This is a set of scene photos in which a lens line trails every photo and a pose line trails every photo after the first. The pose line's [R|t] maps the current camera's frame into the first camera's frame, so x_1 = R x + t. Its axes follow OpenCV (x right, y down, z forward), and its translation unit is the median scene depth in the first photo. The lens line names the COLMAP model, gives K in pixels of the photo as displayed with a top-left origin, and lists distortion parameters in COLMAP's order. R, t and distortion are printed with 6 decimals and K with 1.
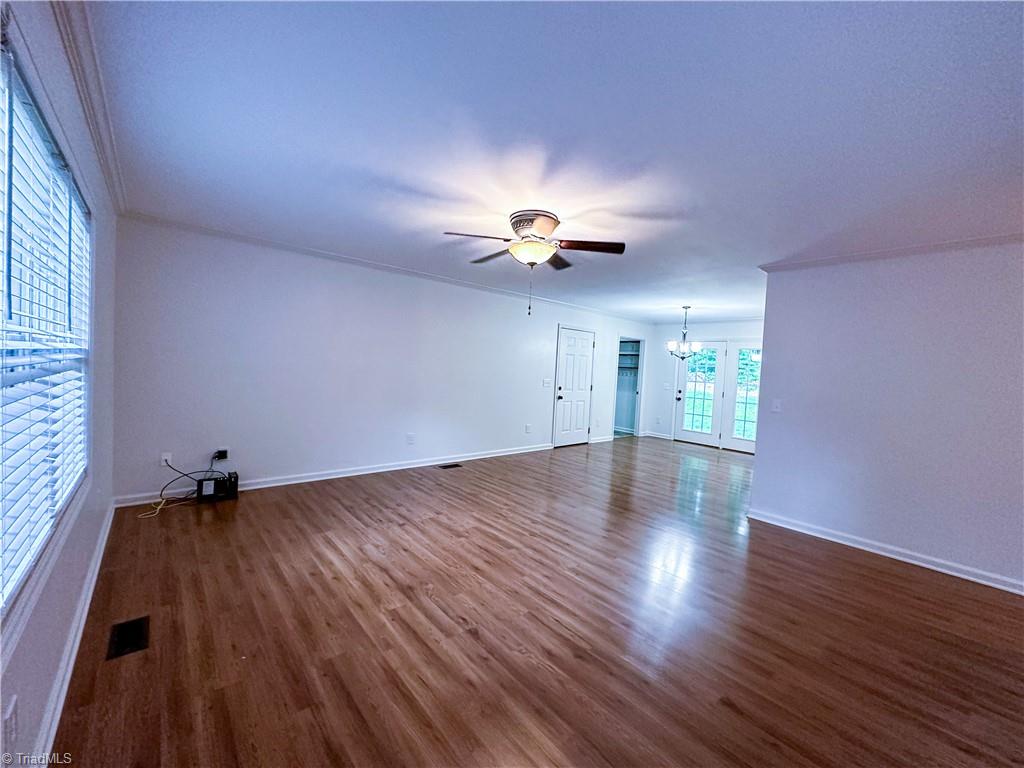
lens RADIAL K [[411.1, 0, 513.4], [0, 411.1, 390.1], [0, 0, 1]] dist [-0.002249, 0.000364]
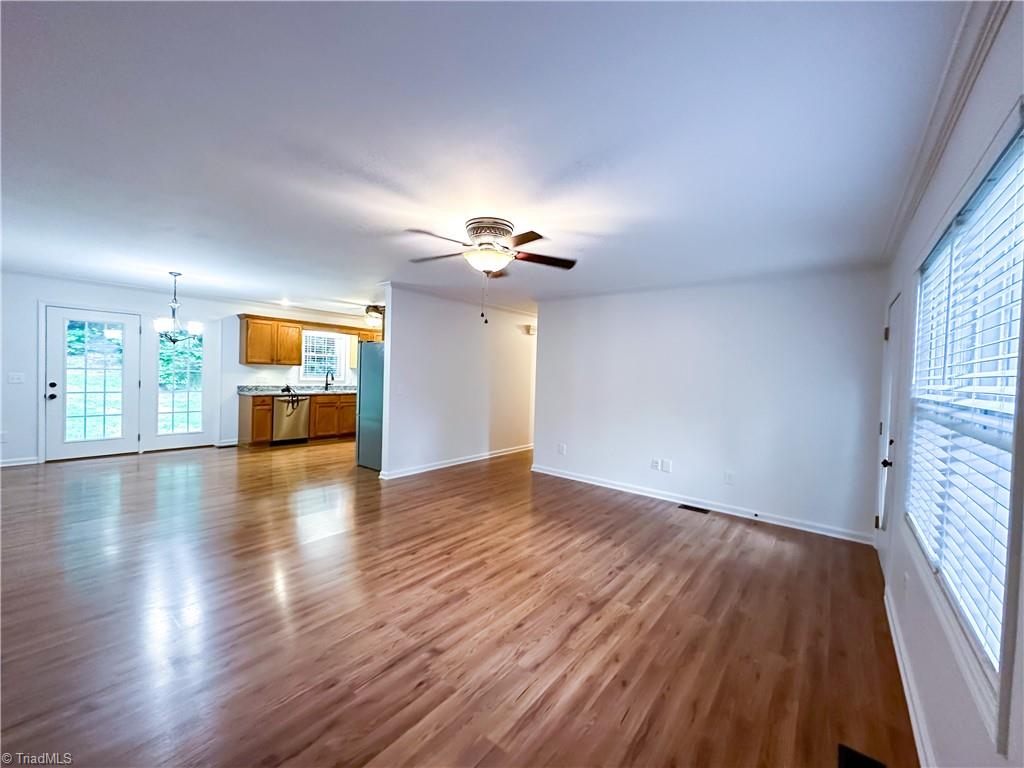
lens RADIAL K [[411.1, 0, 518.2], [0, 411.1, 378.6], [0, 0, 1]] dist [-0.002249, 0.000364]
pose [[-0.194452, -0.072650, 0.978218, -0.986534], [0.010984, 0.997030, 0.076231, -0.127327], [-0.980851, 0.025568, -0.193076, 1.152894]]
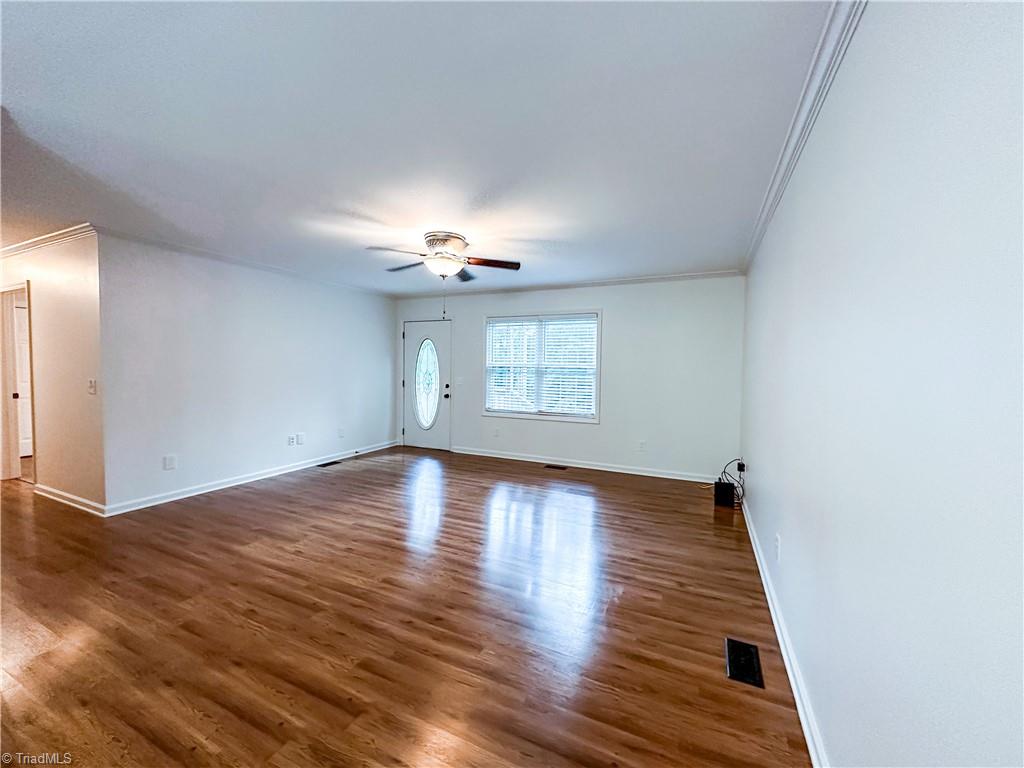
lens RADIAL K [[411.1, 0, 516.4], [0, 411.1, 382.6], [0, 0, 1]] dist [-0.002249, 0.000364]
pose [[-0.909050, -0.044577, -0.414295, 0.337760], [-0.085315, 0.993109, 0.080343, -0.119500], [0.407859, 0.108382, -0.906589, 2.243714]]
